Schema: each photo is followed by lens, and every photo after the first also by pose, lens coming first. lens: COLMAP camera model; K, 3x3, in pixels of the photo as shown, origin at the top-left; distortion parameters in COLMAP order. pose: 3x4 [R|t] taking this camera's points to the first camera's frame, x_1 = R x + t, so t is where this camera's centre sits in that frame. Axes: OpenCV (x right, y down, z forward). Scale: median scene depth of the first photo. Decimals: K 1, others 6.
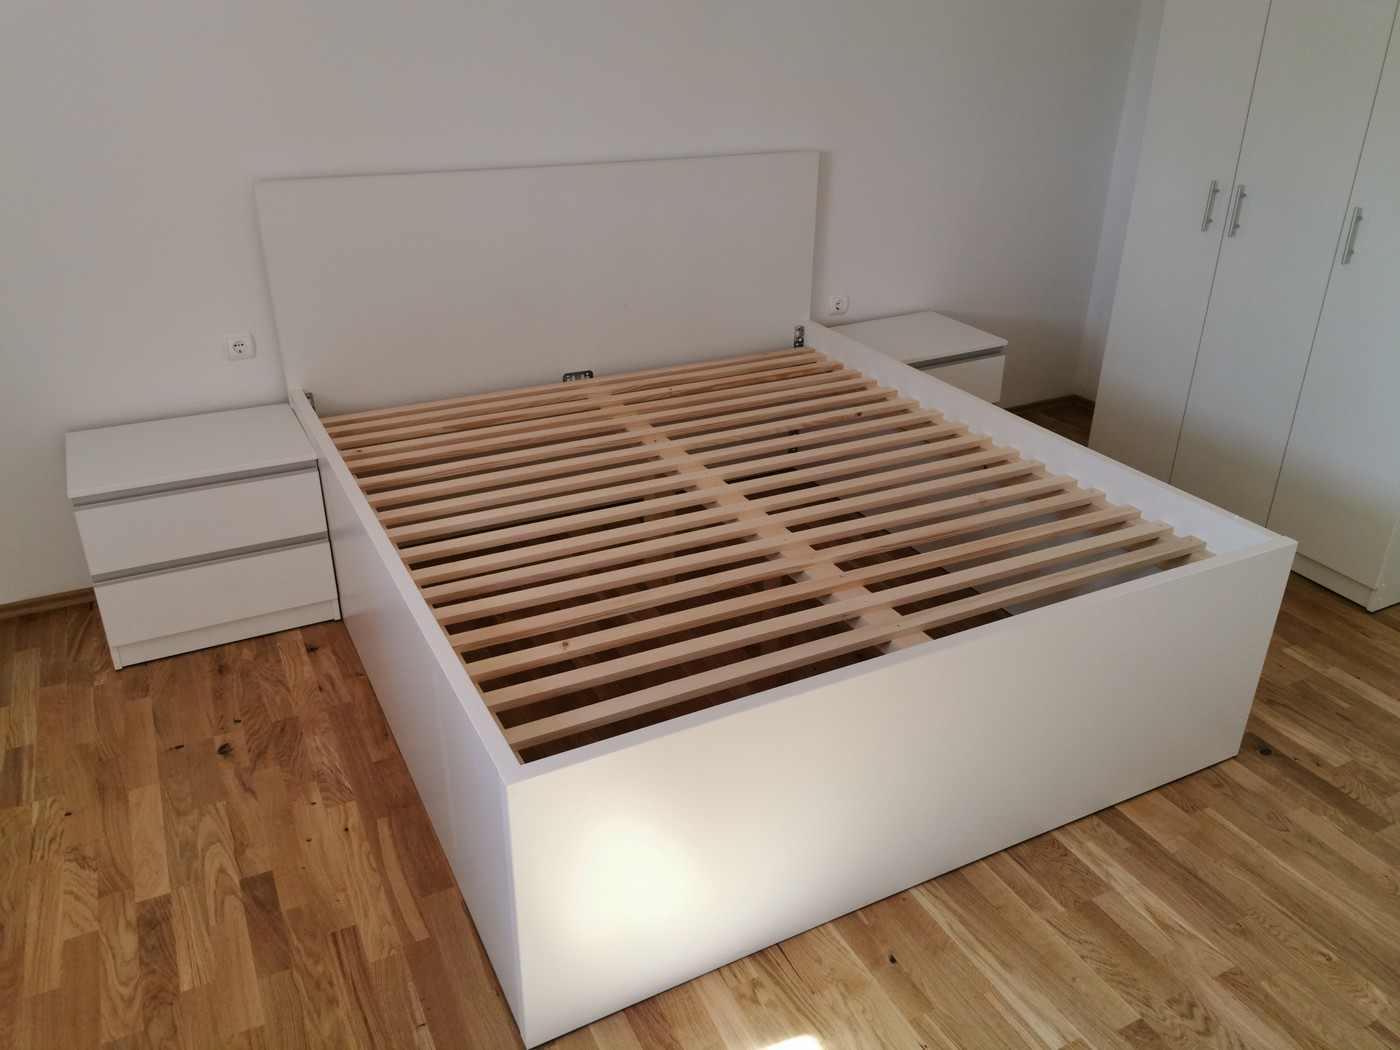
lens RADIAL K [[1092.1, 0, 700.2], [0, 1092.1, 527.5], [0, 0, 1]] dist [0.022963, -0.048574]
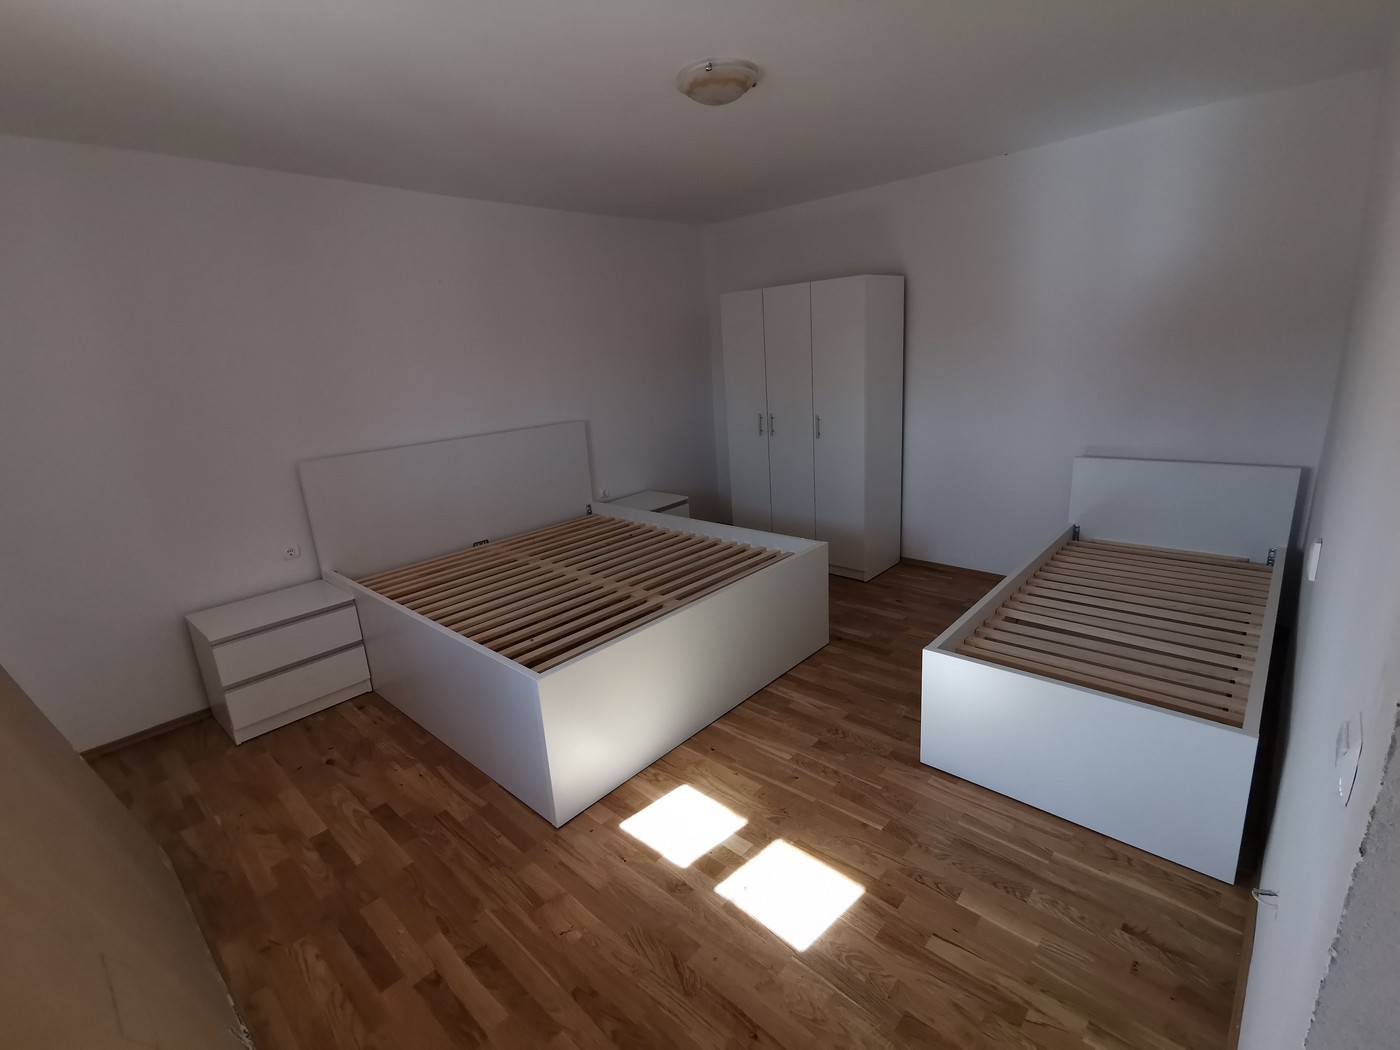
lens RADIAL K [[644.7, 0, 706.7], [0, 644.7, 526.3], [0, 0, 1]] dist [-0.003726, 0.001343]
pose [[0.932258, -0.156312, 0.326285, -0.151892], [0.218425, 0.962117, -0.163163, 0.144911], [-0.288419, 0.223379, 0.931083, -0.237872]]
